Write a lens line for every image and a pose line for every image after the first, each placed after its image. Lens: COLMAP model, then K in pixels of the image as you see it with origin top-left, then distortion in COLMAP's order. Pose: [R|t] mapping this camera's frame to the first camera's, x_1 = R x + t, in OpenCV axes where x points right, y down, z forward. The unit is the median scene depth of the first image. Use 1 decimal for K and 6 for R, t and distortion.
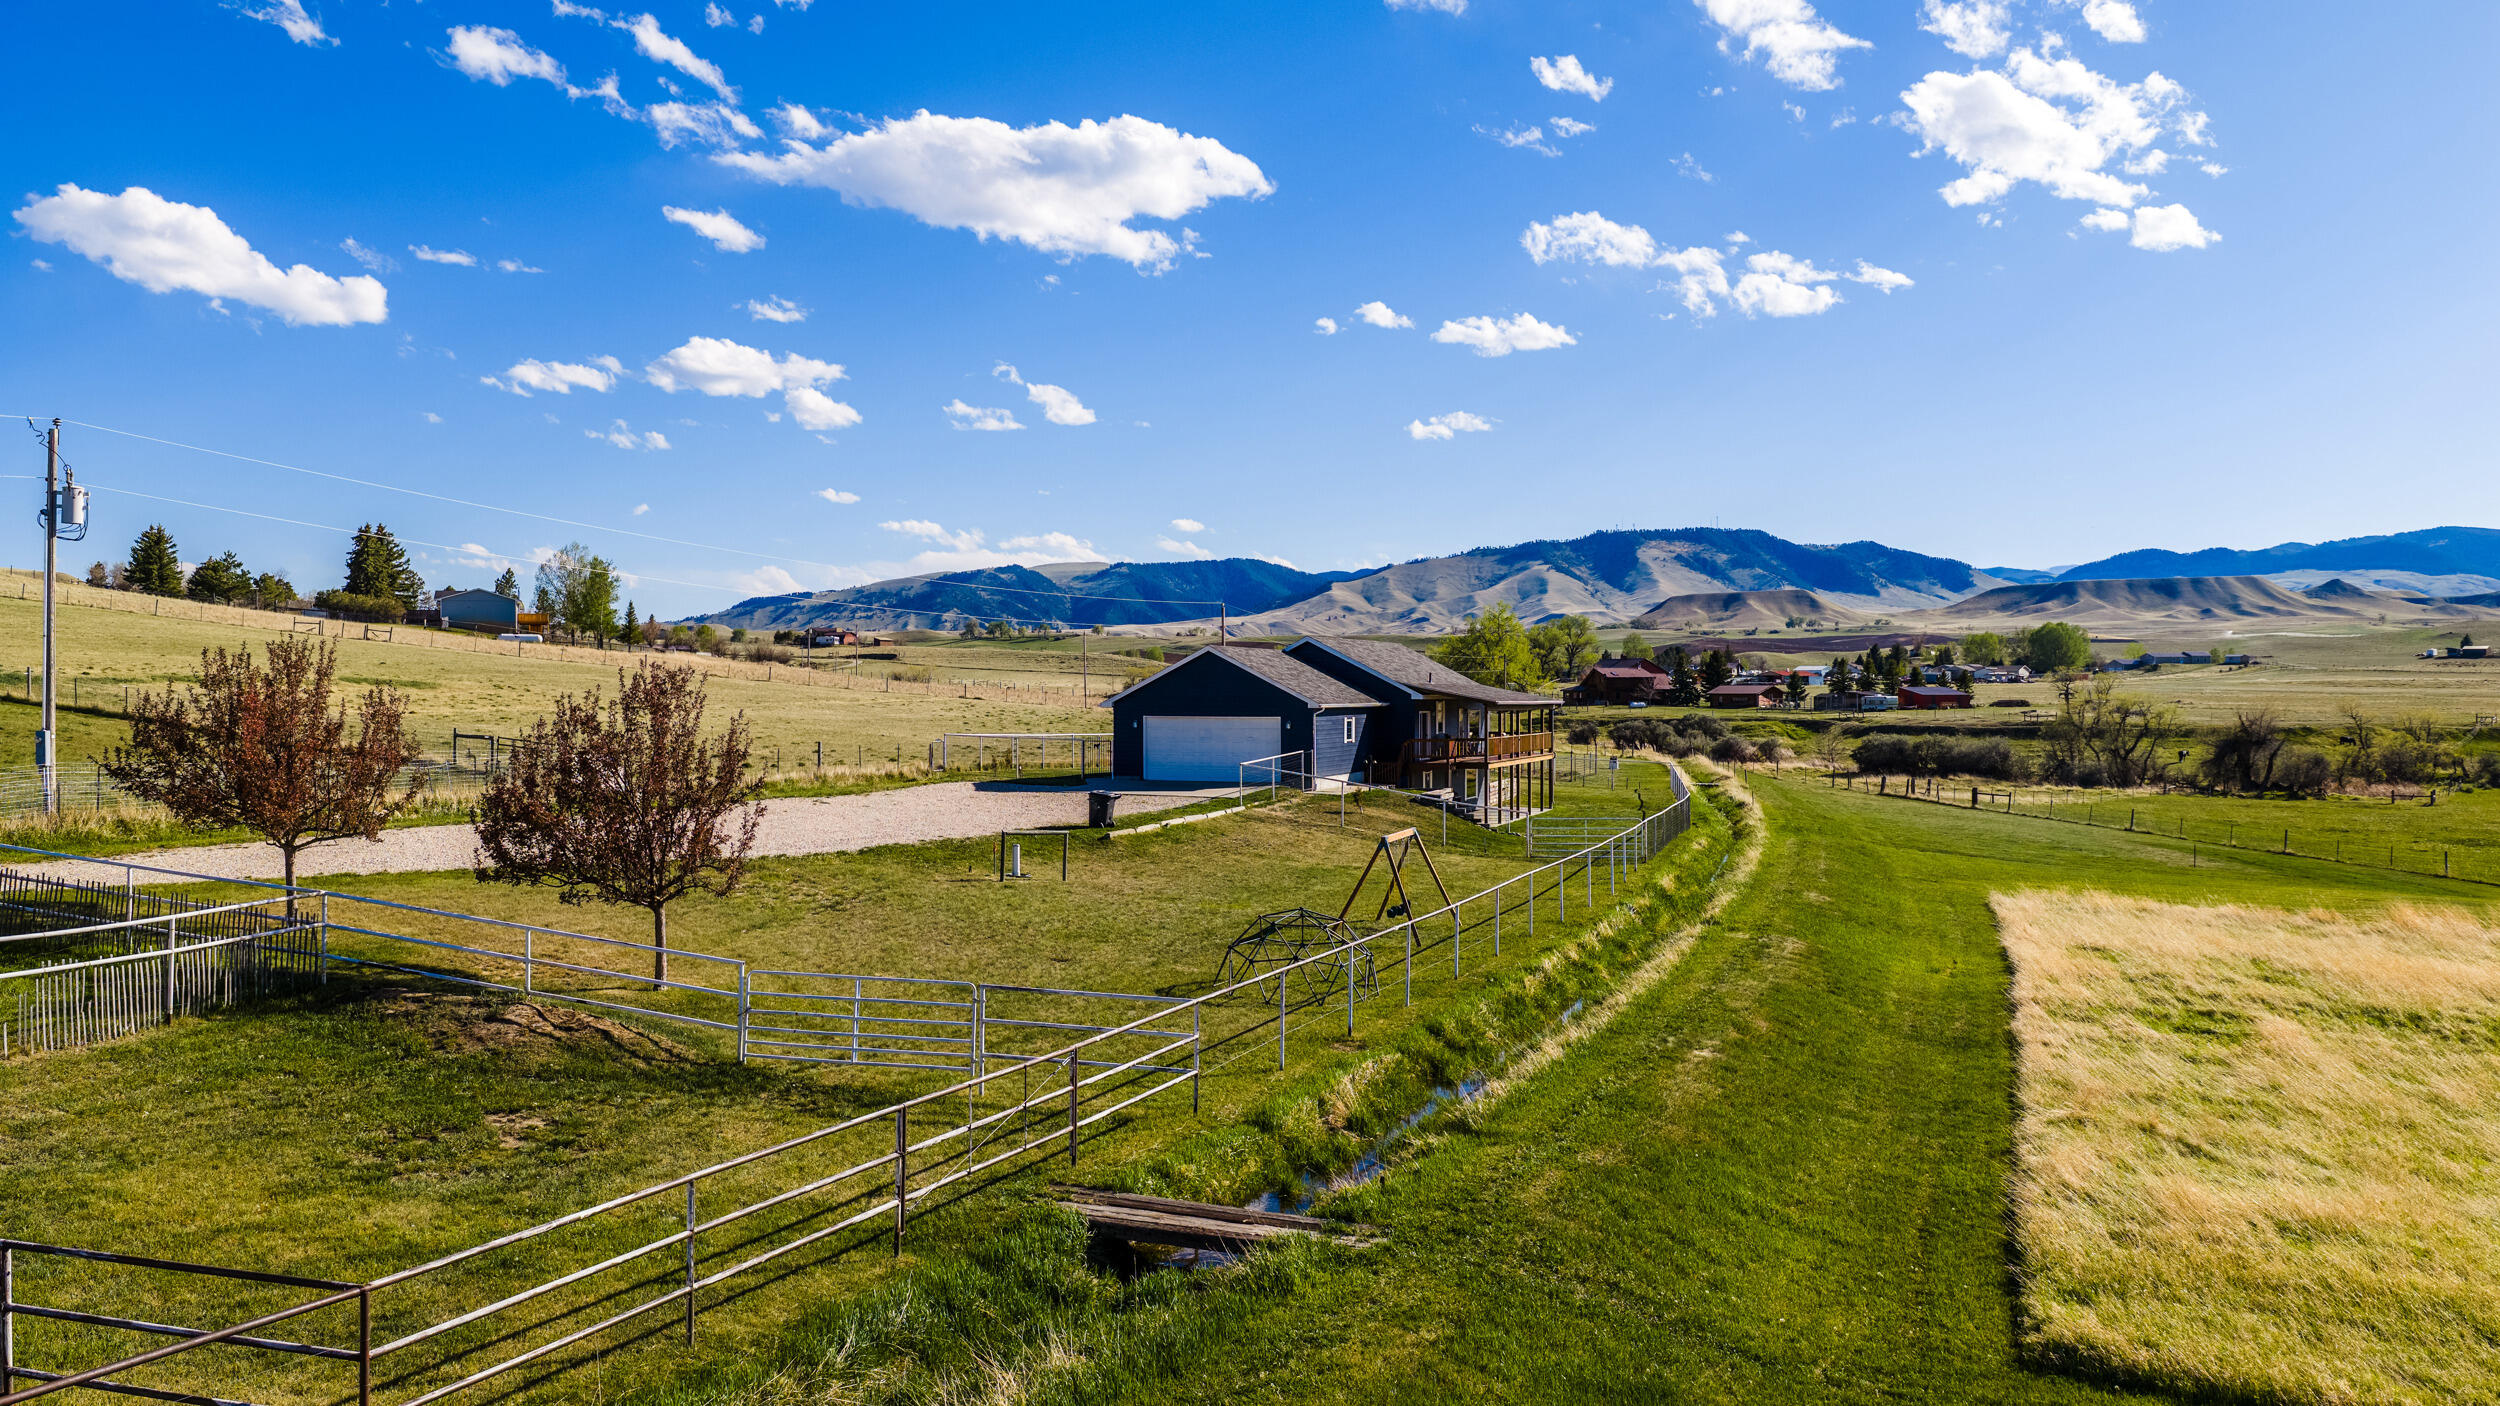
lens RADIAL K [[2062.5, 0, 1248.8], [0, 2062.5, 686.4], [0, 0, 1]] dist [0.028072, -0.053647]
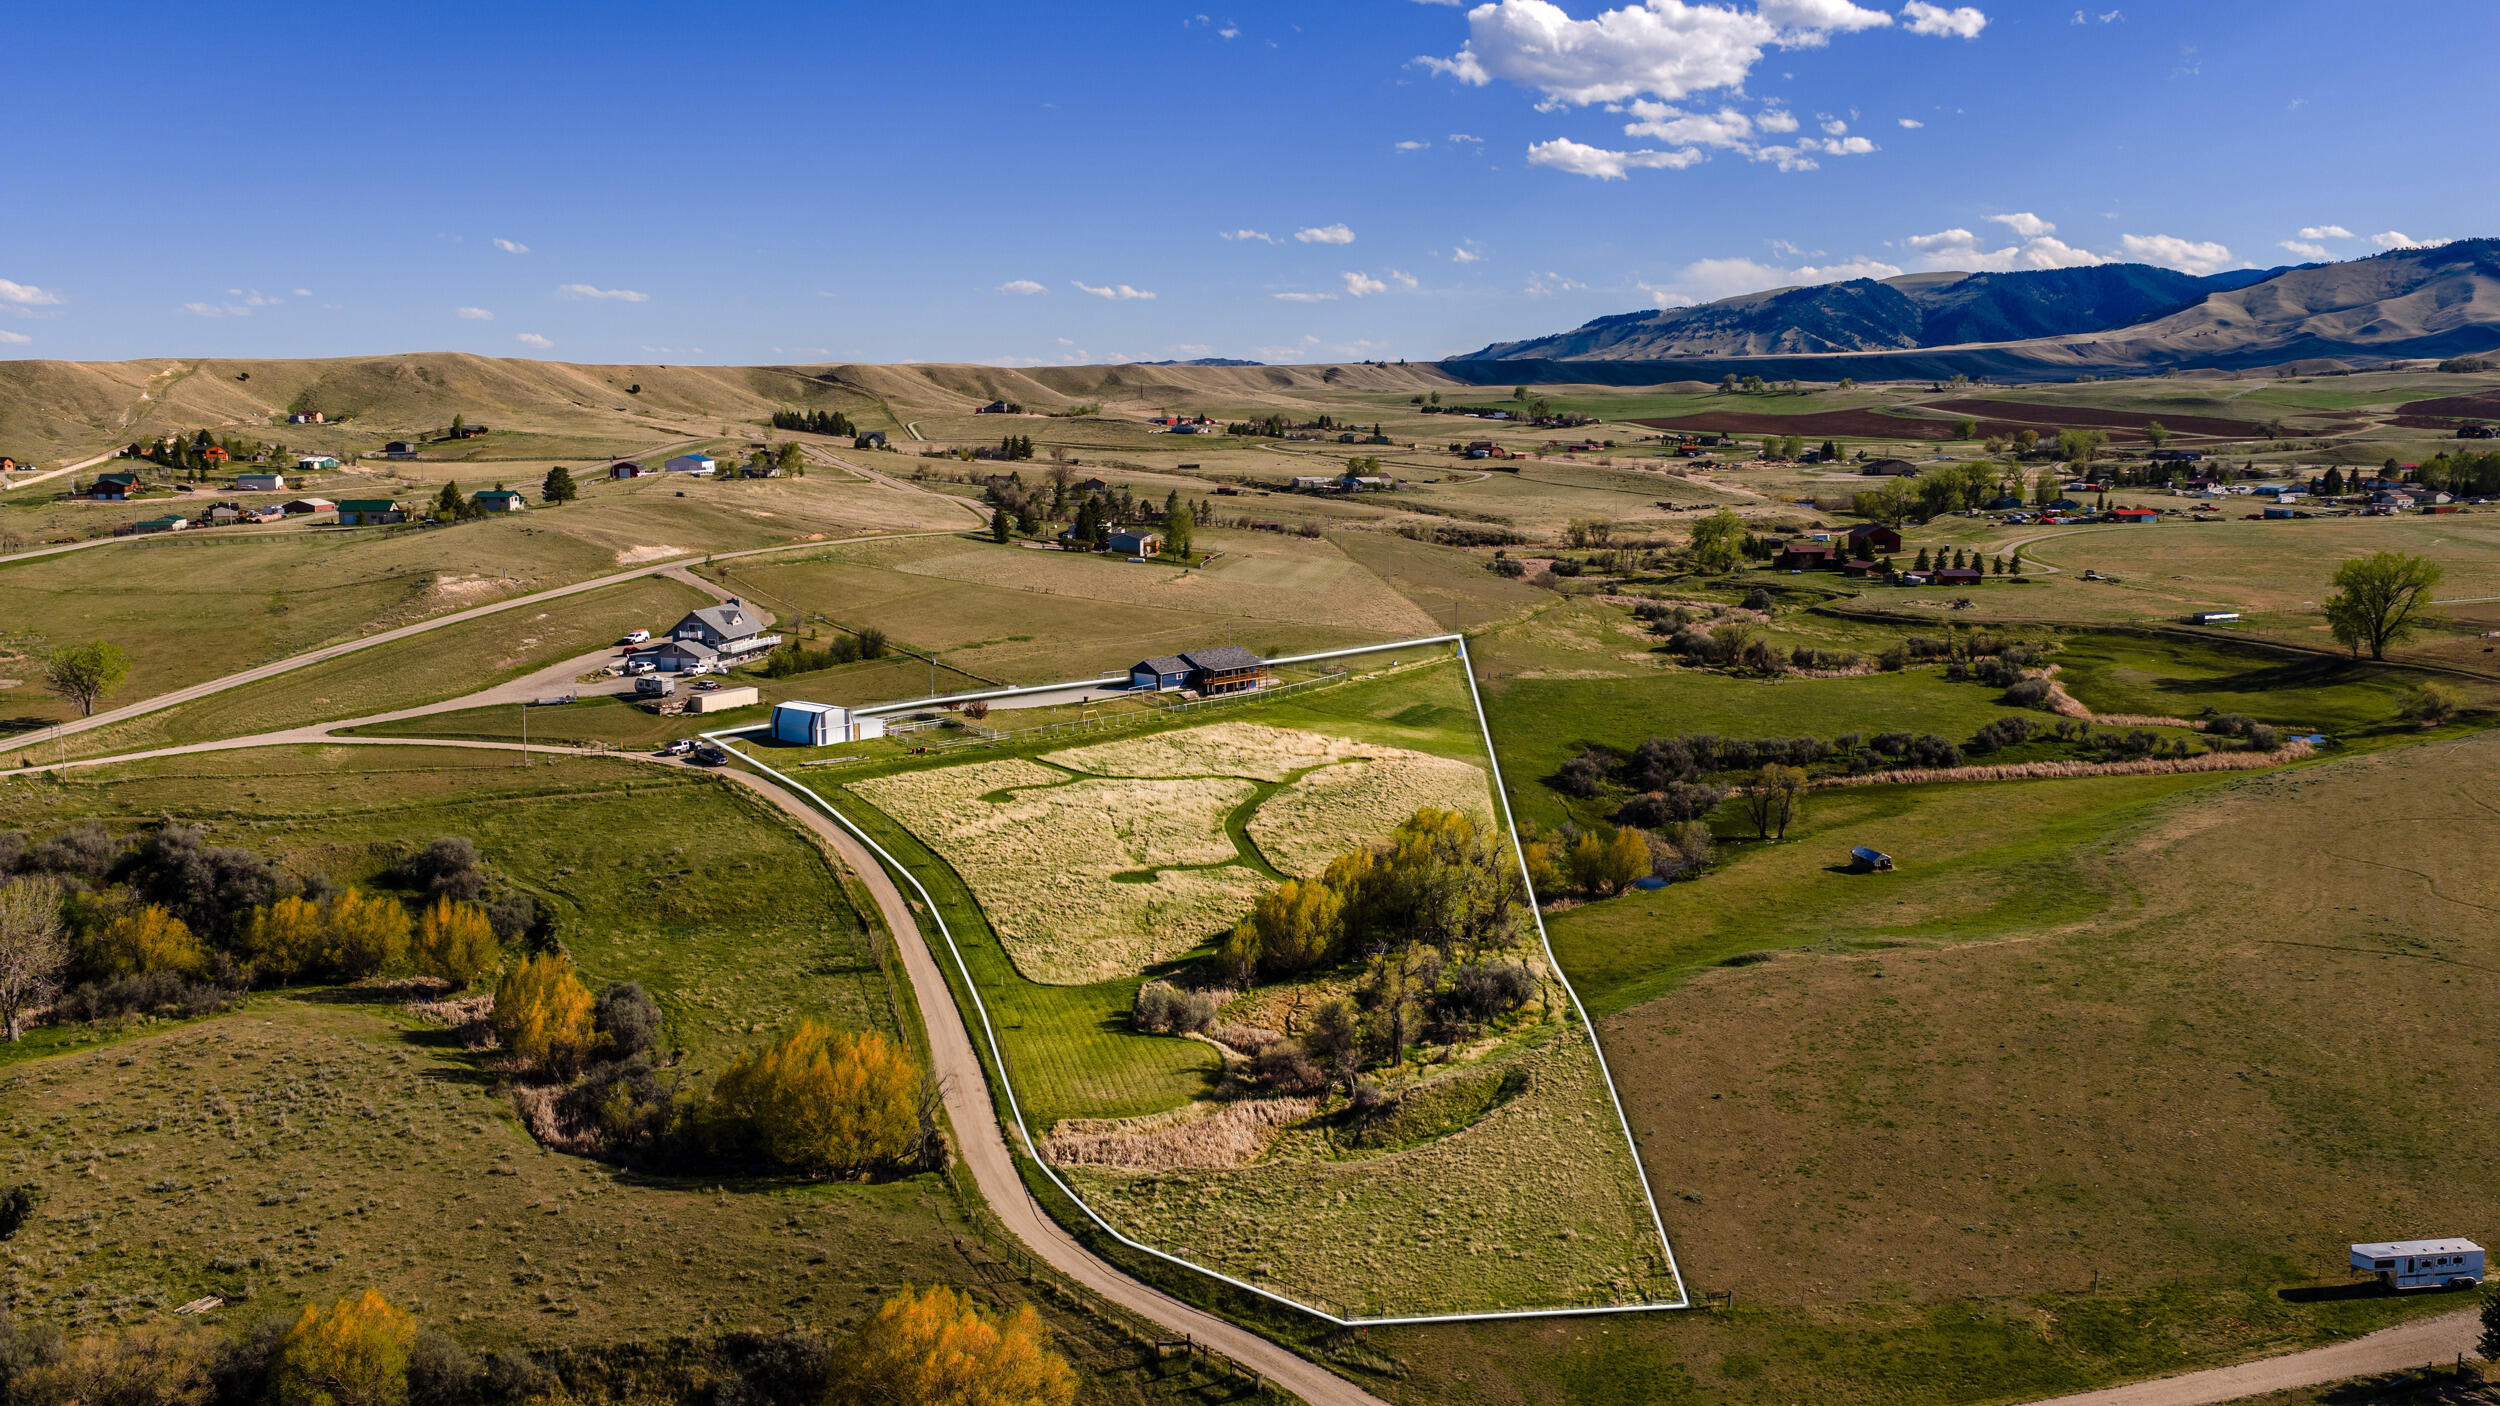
lens RADIAL K [[2052.2, 0, 1254.2], [0, 2052.2, 680.1], [0, 0, 1]] dist [0.034113, -0.060192]
pose [[0.917559, 0.051467, -0.394254, 0.053310], [0.003146, 0.990616, 0.136641, -0.015835], [0.397586, -0.126616, 0.908787, -0.082523]]
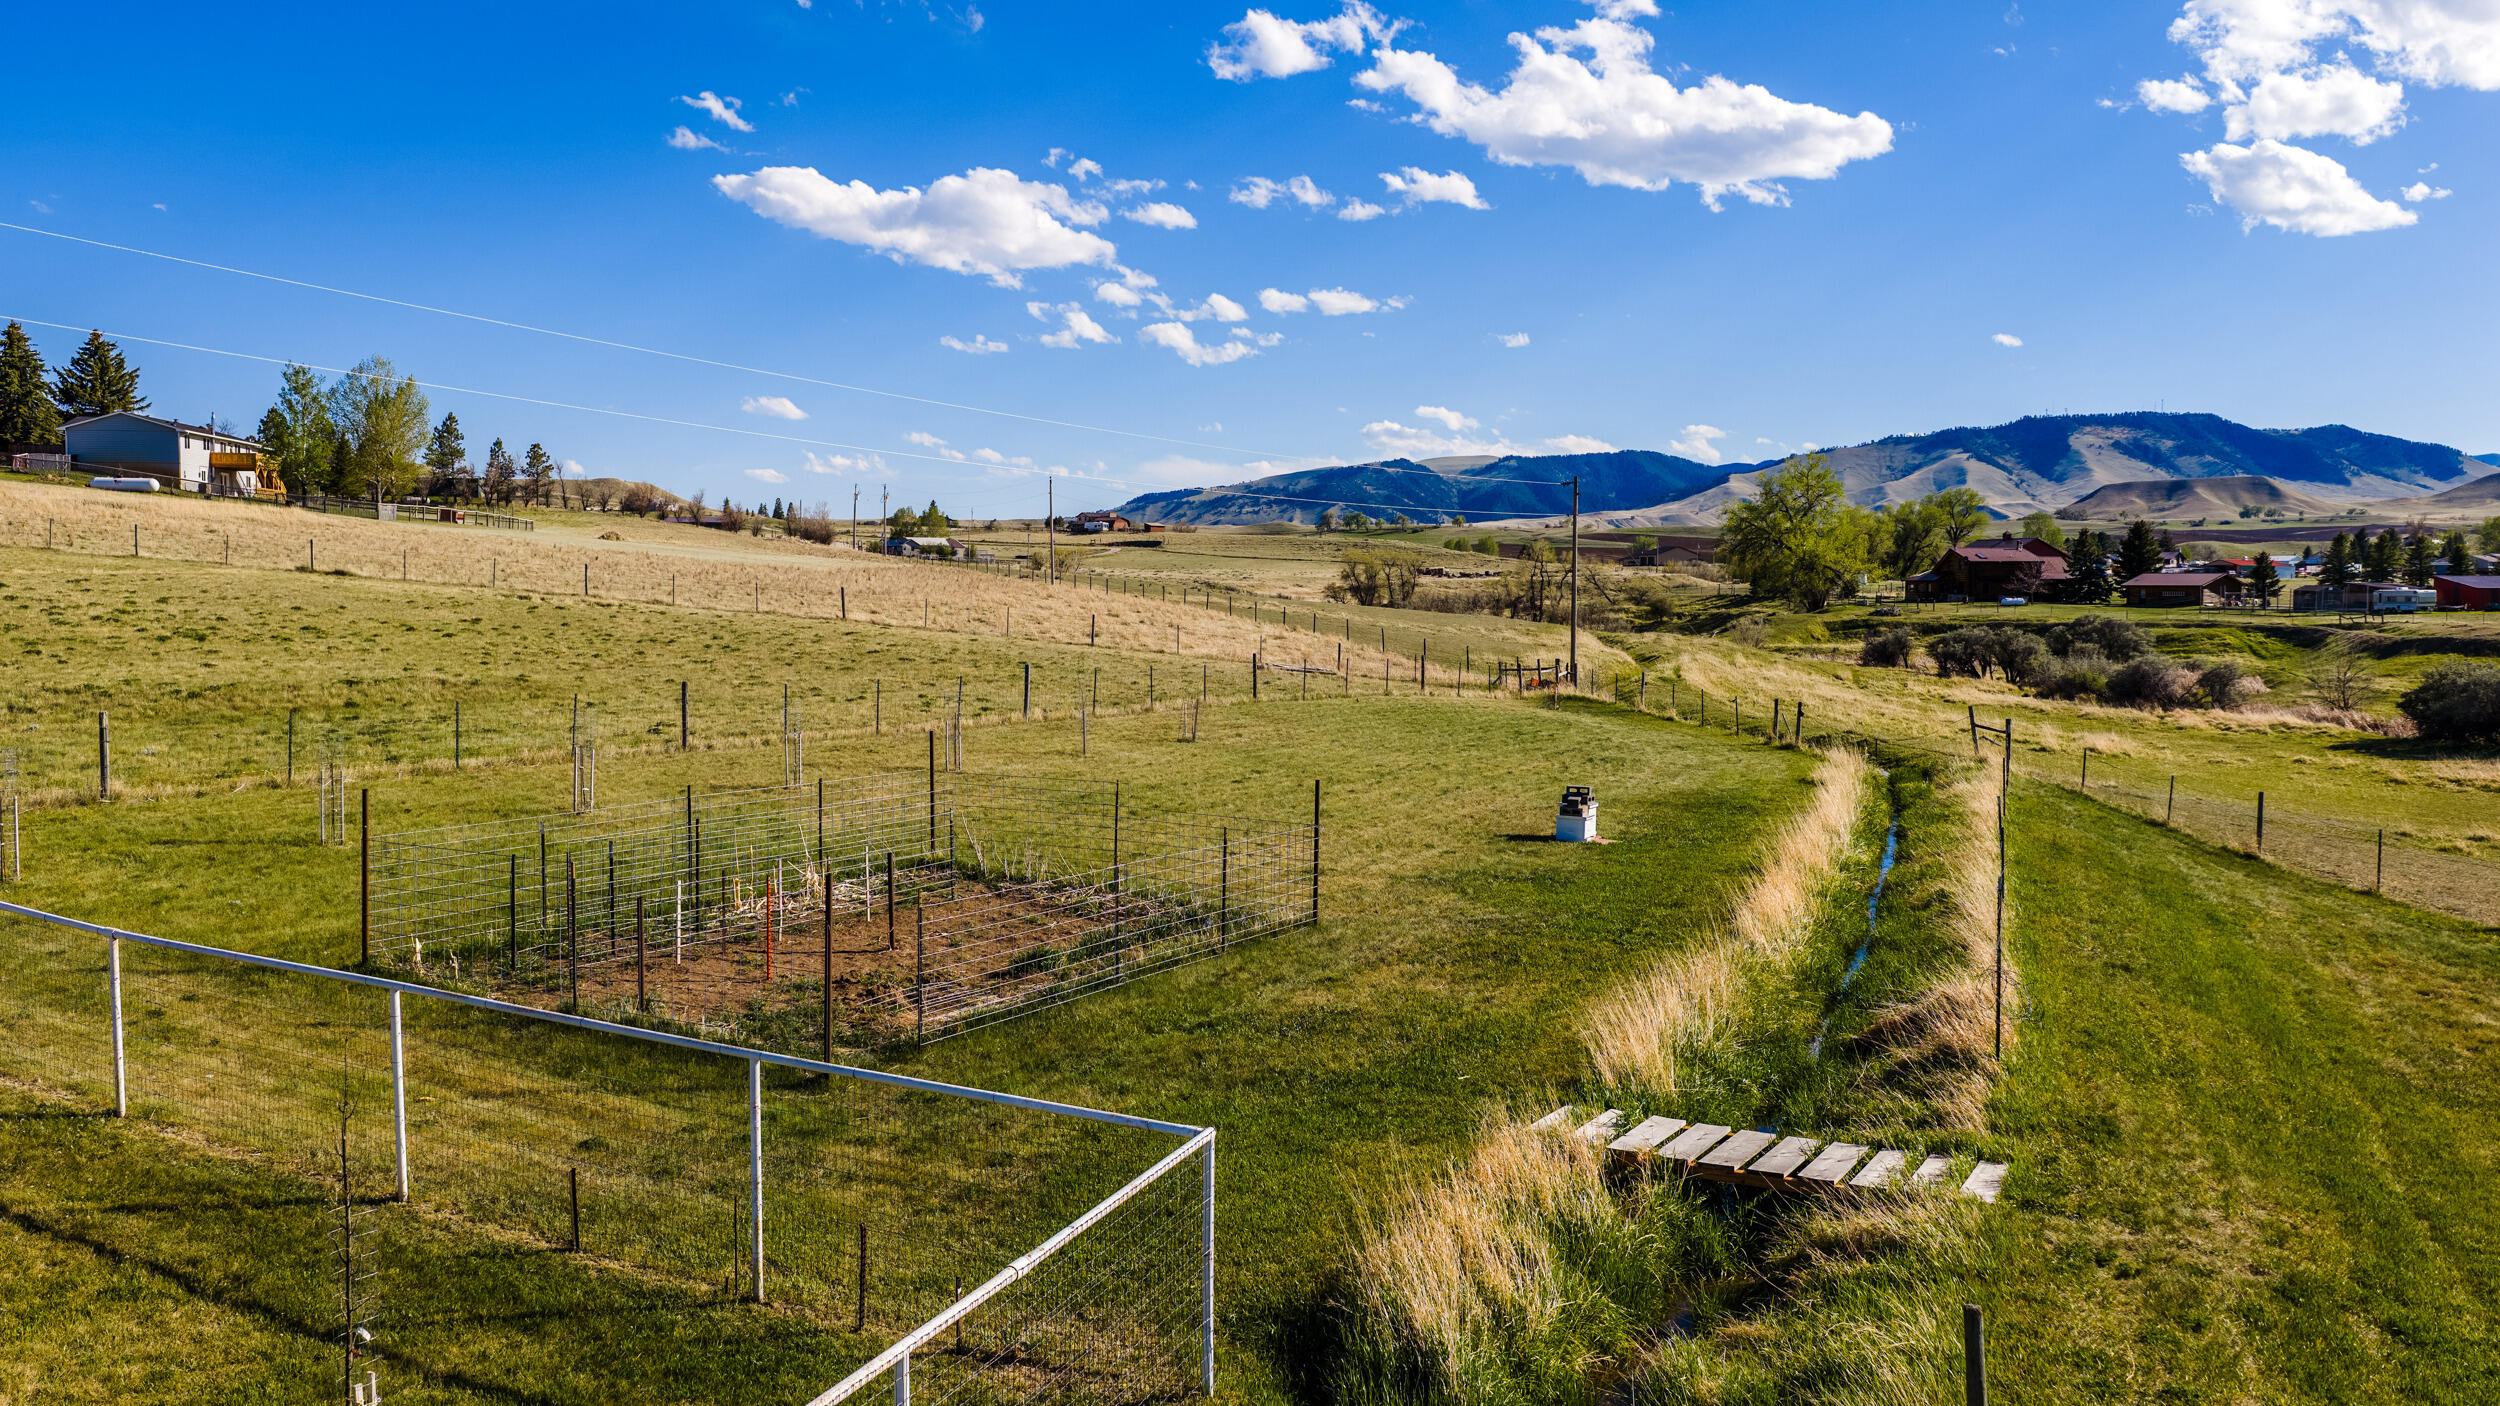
lens RADIAL K [[2062.3, 0, 1239.9], [0, 2062.3, 694.9], [0, 0, 1]] dist [0.026375, -0.056956]
pose [[0.981187, 0.014425, -0.192519, 0.008409], [-0.003908, 0.998484, 0.054899, 0.000389], [0.193019, -0.053114, 0.979756, 0.033705]]
